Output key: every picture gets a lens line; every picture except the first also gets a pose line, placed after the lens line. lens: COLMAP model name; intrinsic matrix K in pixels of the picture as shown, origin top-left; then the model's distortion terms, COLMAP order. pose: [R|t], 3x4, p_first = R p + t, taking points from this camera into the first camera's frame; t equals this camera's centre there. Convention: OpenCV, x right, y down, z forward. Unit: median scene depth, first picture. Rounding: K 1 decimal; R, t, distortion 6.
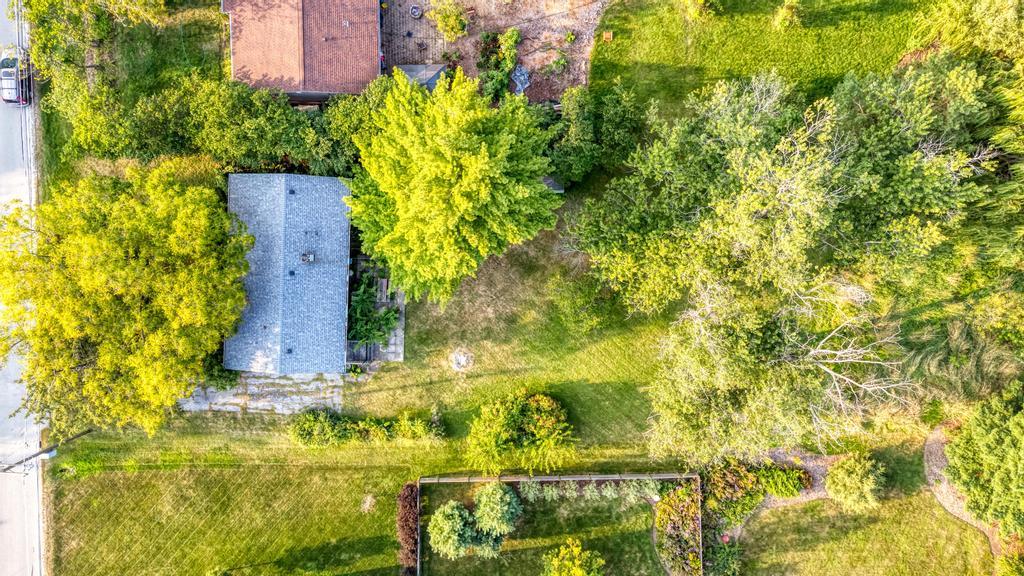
lens RADIAL K [[704.3, 0, 513.6], [0, 704.3, 278.3], [0, 0, 1]] dist [-0.003007, 0.025029]
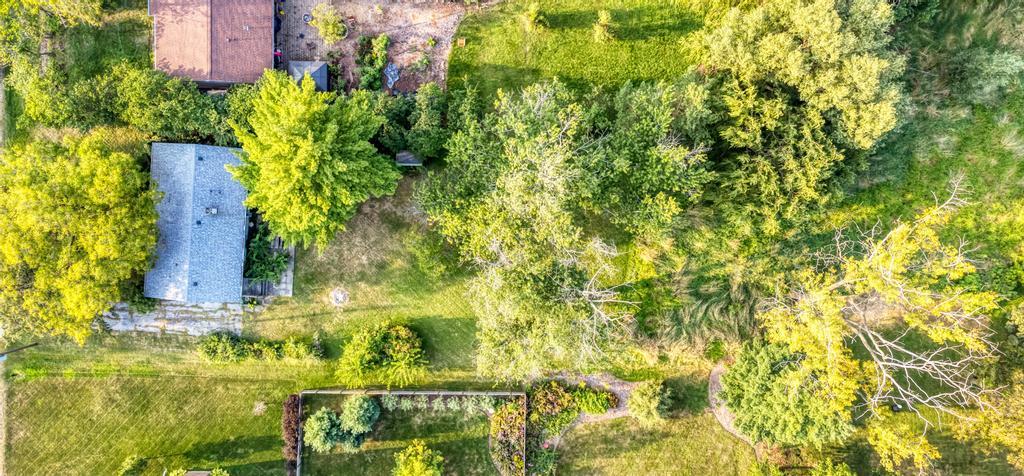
lens RADIAL K [[697.7, 0, 513.4], [0, 697.7, 245.0], [0, 0, 1]] dist [0.011118, 0.005563]
pose [[0.999507, 0.030579, 0.007119, 0.227097], [-0.030597, 0.999529, 0.002340, 0.011992], [-0.007044, -0.002557, 0.999972, -0.246496]]
